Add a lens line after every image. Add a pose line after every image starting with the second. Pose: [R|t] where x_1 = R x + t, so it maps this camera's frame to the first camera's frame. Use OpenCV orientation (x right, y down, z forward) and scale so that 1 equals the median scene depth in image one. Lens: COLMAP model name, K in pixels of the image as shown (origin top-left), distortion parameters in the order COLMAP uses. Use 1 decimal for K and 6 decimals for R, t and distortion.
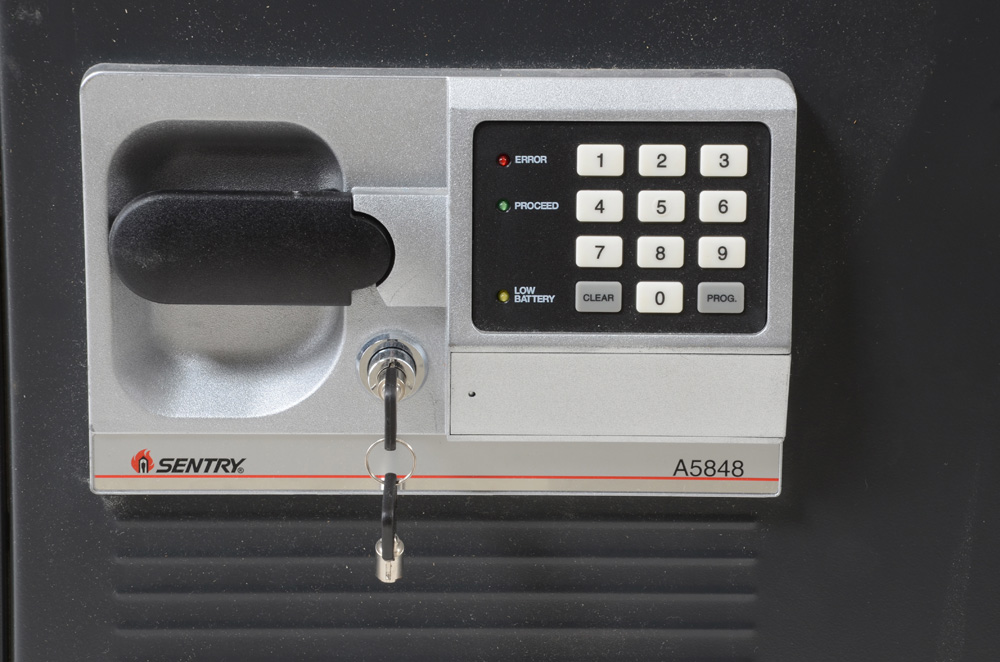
lens RADIAL K [[4253.1, 0, 500.0], [0, 4253.1, 331.0], [0, 0, 1]] dist [1.179597, 1.532839]
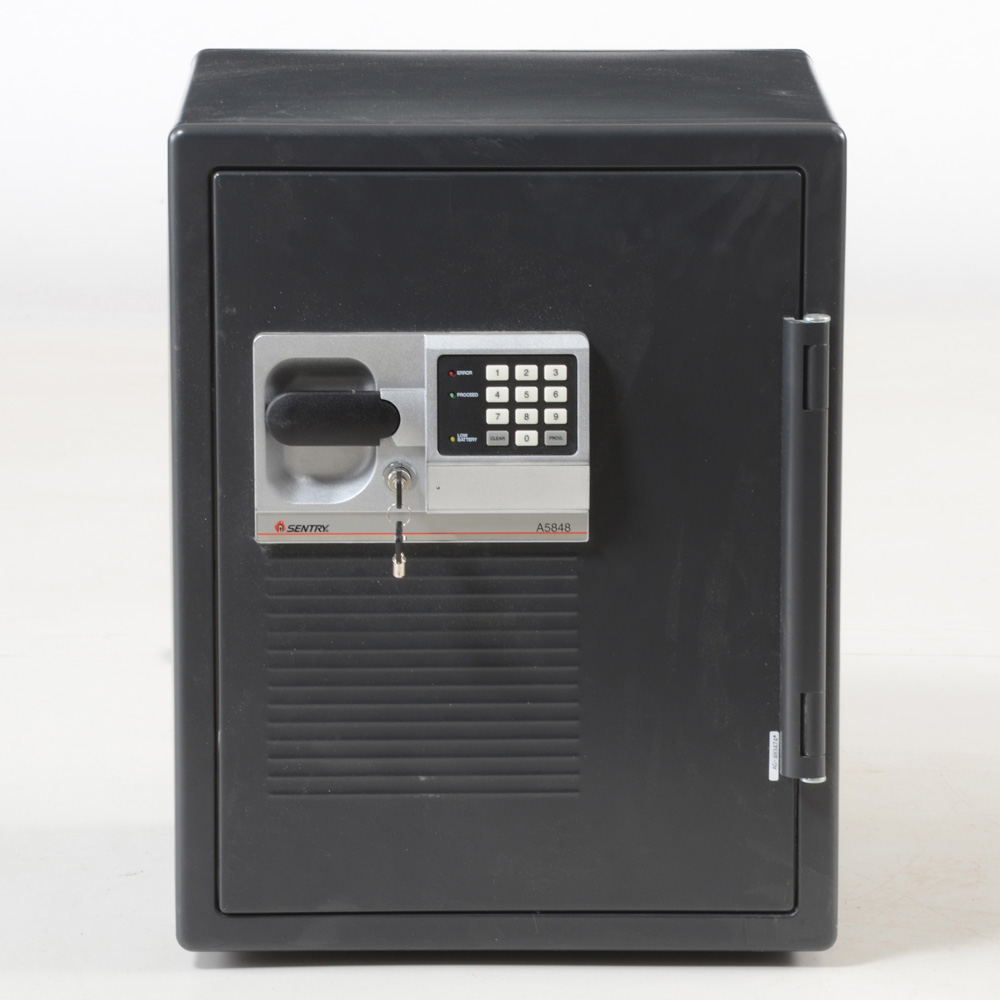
lens RADIAL K [[6249.1, 0, 500.0], [0, 6249.1, 500.0], [0, 0, 1]] dist [0.759128, 29.939231]
pose [[0.999901, -0.011695, -0.007809, 0.048008], [0.010514, 0.990503, -0.137087, 0.444521], [0.009338, 0.136992, 0.990528, -2.048215]]
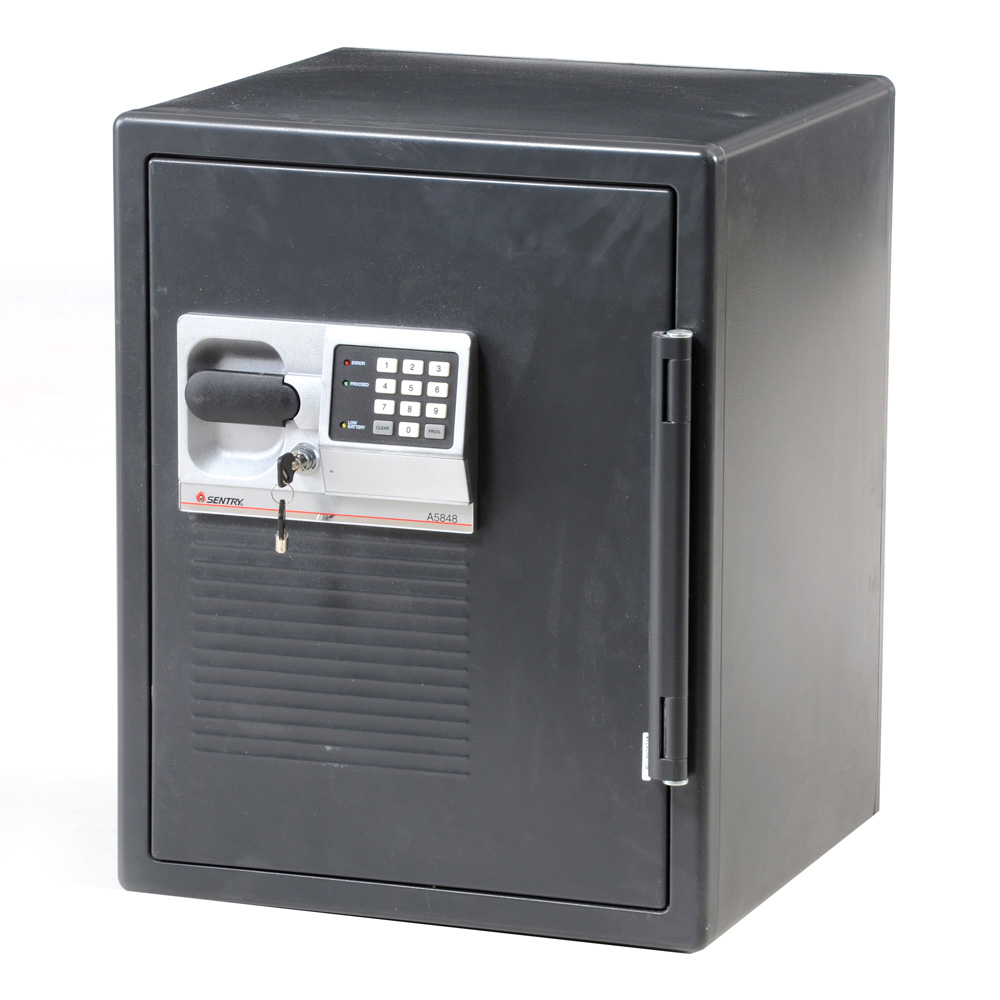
lens RADIAL K [[6249.1, 0, 500.0], [0, 6249.1, 500.0], [0, 0, 1]] dist [0.759128, 29.939231]
pose [[0.929717, 0.062923, -0.362859, 1.249514], [-0.113851, 0.986138, -0.120705, 0.410324], [0.350234, 0.153534, 0.923993, -1.948171]]
